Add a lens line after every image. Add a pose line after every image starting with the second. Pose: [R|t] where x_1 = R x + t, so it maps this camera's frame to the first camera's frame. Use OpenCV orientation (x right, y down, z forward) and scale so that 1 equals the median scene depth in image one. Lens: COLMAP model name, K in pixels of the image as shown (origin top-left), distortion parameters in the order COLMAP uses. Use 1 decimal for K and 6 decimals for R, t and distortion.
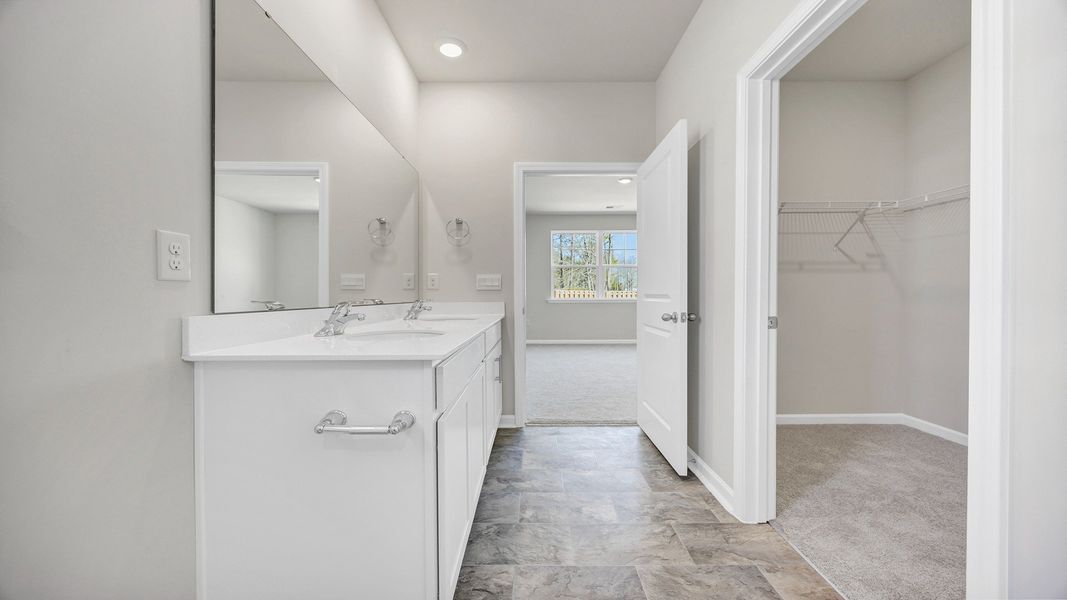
lens RADIAL K [[407.1, 0, 534.6], [0, 407.1, 301.8], [0, 0, 1]] dist [0.000592, -0.000051]
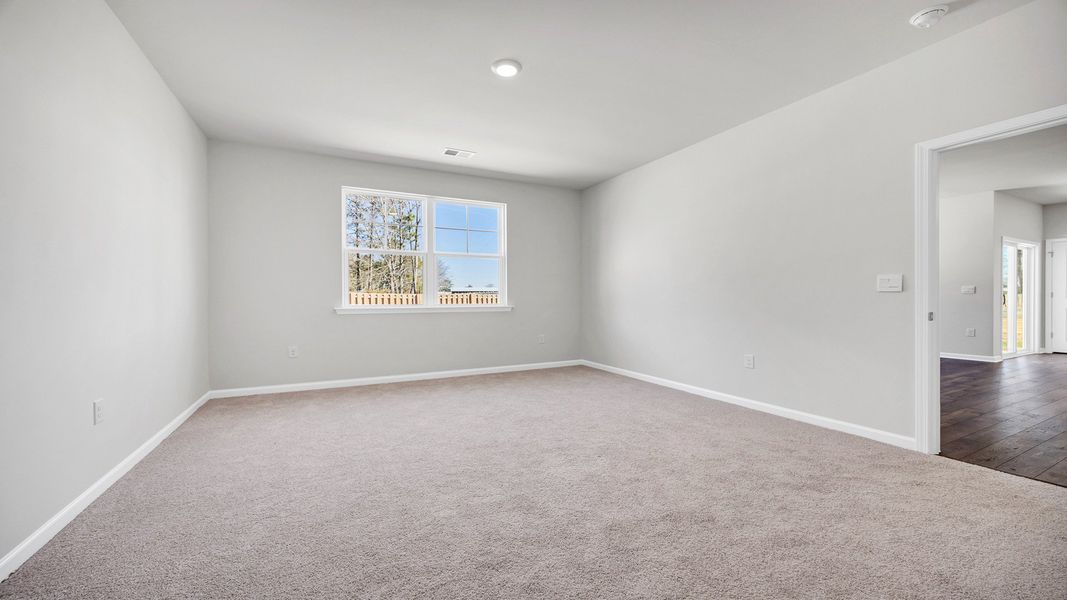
lens RADIAL K [[407.1, 0, 534.6], [0, 407.1, 301.8], [0, 0, 1]] dist [0.000592, -0.000051]
pose [[0.888826, -0.002260, 0.458239, 0.048387], [0.006546, 0.999948, -0.007767, -0.021592], [-0.458198, 0.009903, 0.888795, 1.010020]]
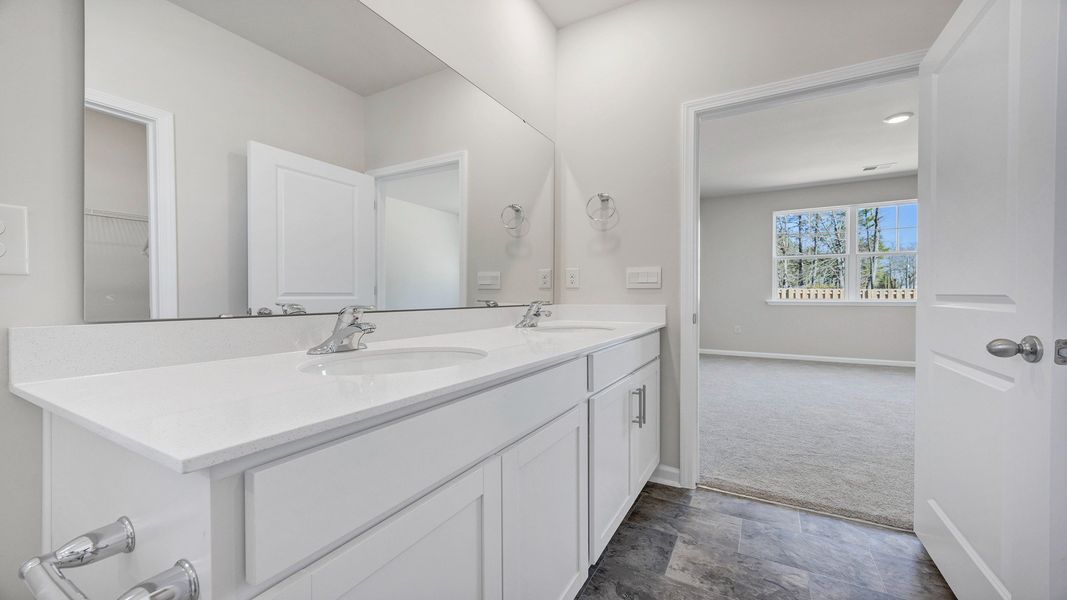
lens RADIAL K [[407.1, 0, 534.6], [0, 407.1, 301.8], [0, 0, 1]] dist [0.000592, -0.000051]
pose [[0.870085, 0.008769, -0.492823, 0.075955], [-0.008167, 0.999961, 0.003375, -0.005987], [0.492833, 0.001089, 0.870123, 0.277297]]
